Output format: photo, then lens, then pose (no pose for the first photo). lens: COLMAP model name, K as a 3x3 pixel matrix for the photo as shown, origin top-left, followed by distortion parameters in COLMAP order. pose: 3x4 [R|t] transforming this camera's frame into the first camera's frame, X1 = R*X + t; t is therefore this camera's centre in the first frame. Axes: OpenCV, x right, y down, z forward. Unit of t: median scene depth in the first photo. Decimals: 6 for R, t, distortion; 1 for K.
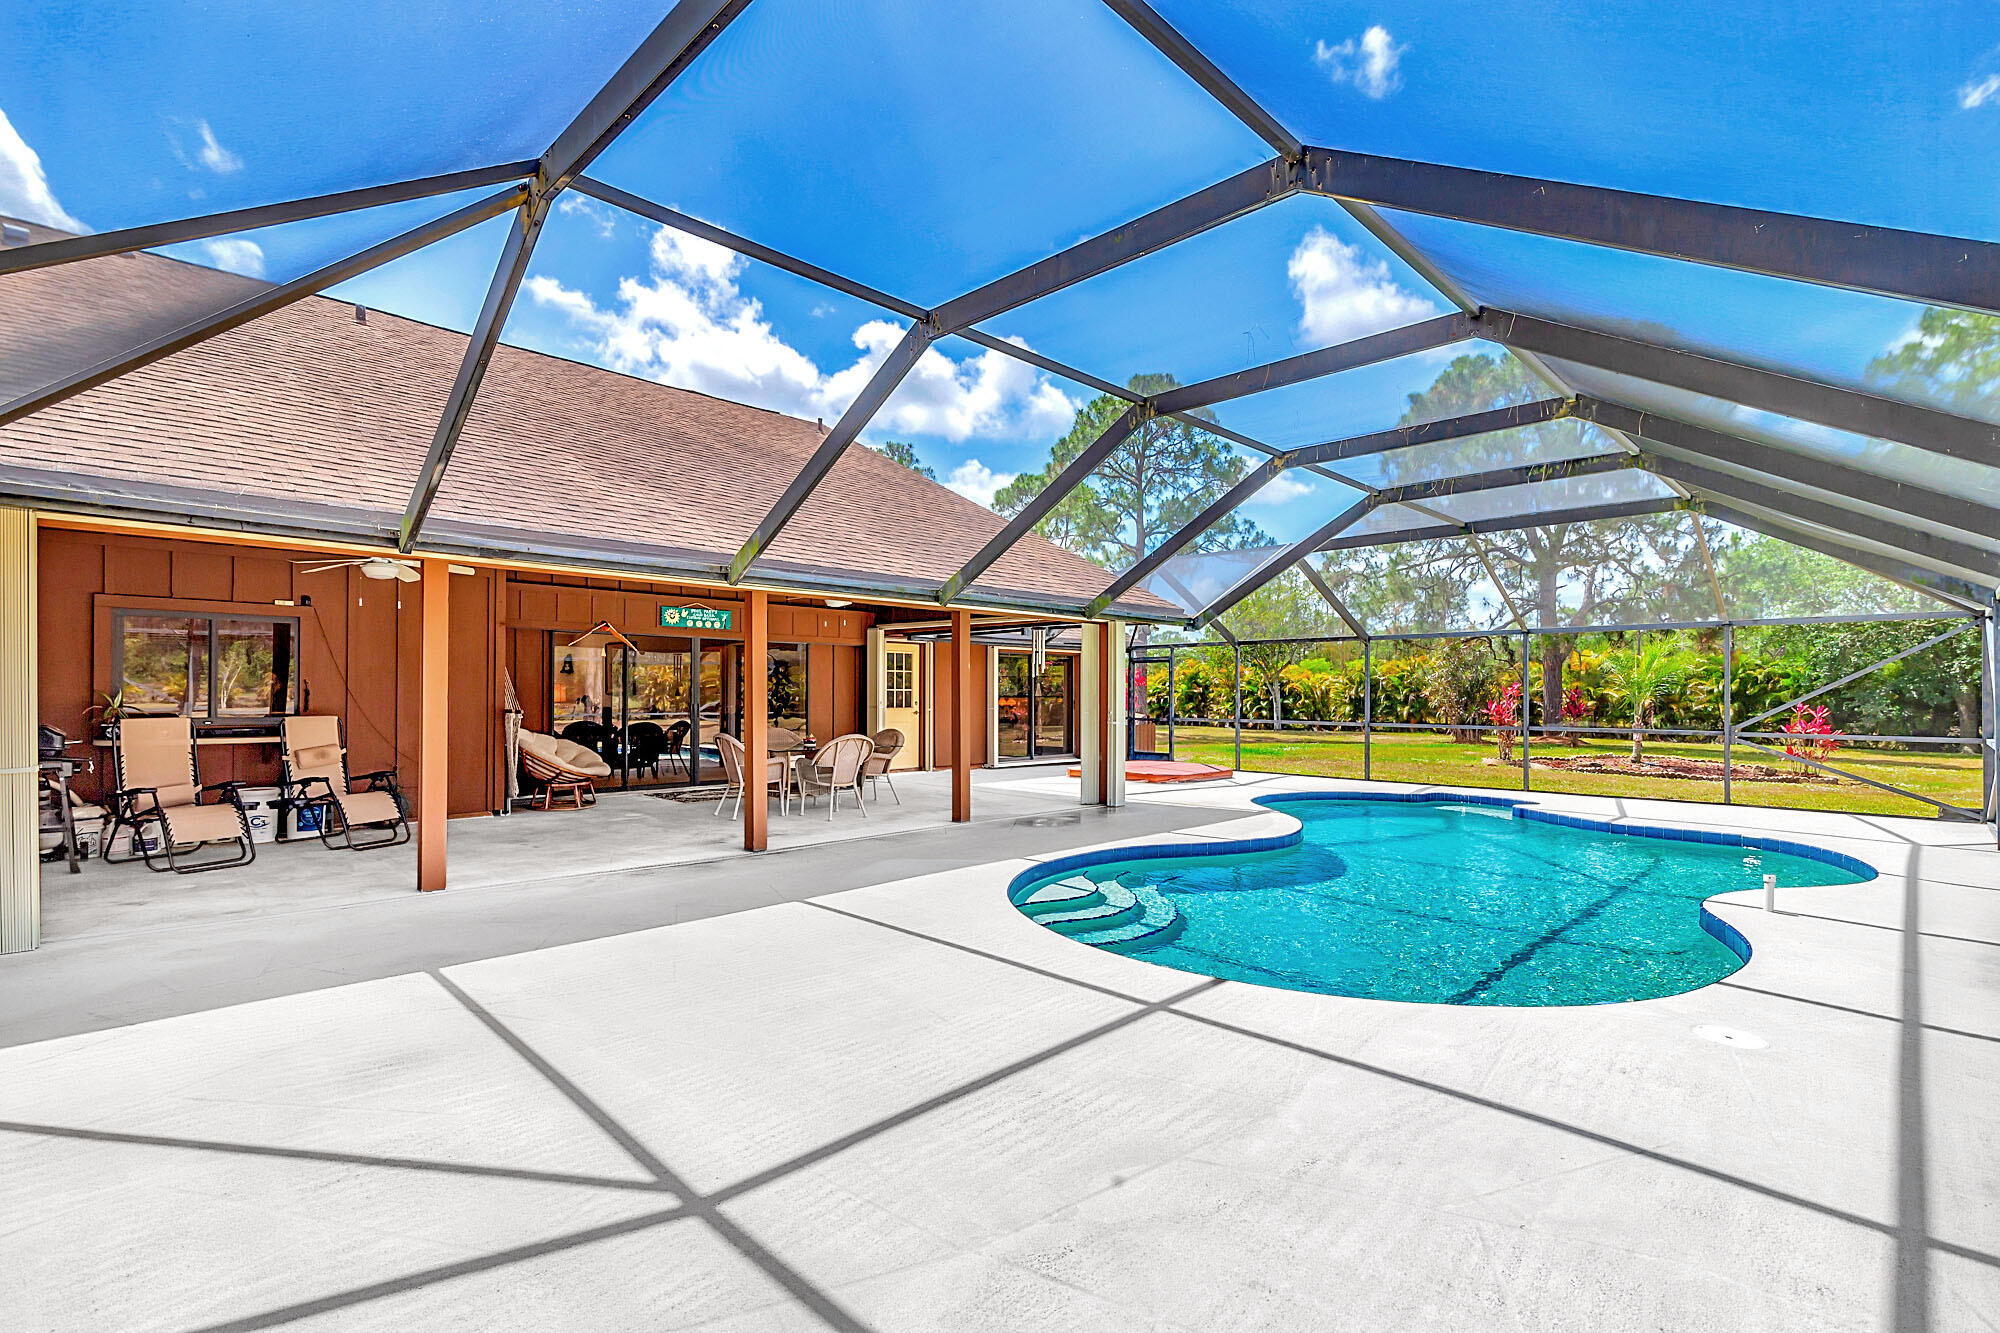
lens RADIAL K [[940.6, 0, 1002.2], [0, 940.6, 681.7], [0, 0, 1]] dist [-0.001705, -0.000288]
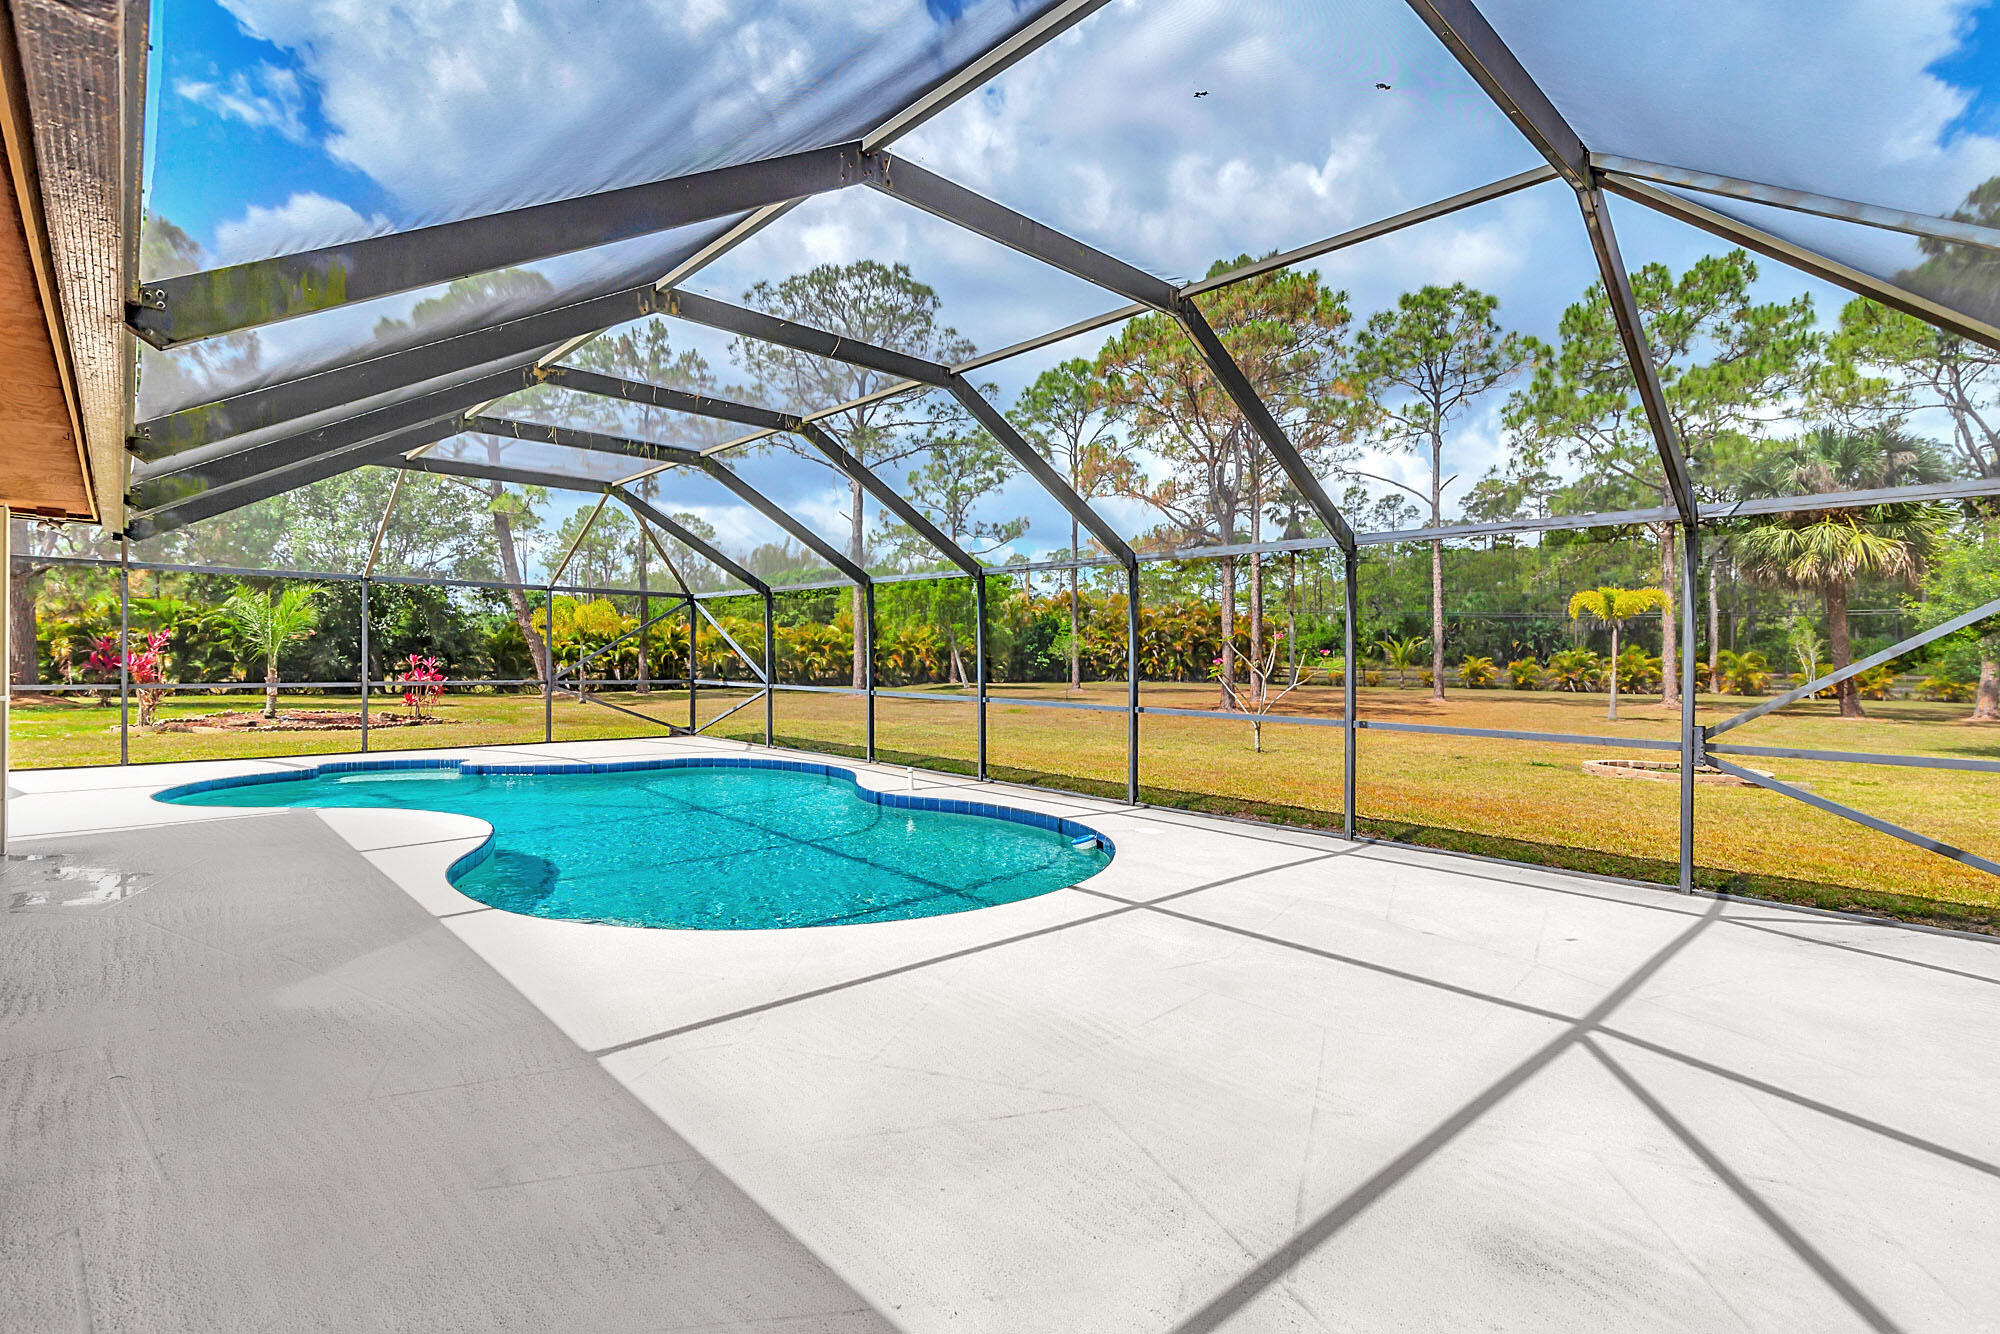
lens RADIAL K [[927.8, 0, 1000.0], [0, 927.8, 667.0], [0, 0, 1]] dist [-0.001895, -0.000043]
pose [[0.030642, -0.015820, 0.999405, -0.560379], [-0.025670, 0.999532, 0.016609, 0.002881], [-0.999201, -0.026164, 0.030221, 0.595067]]
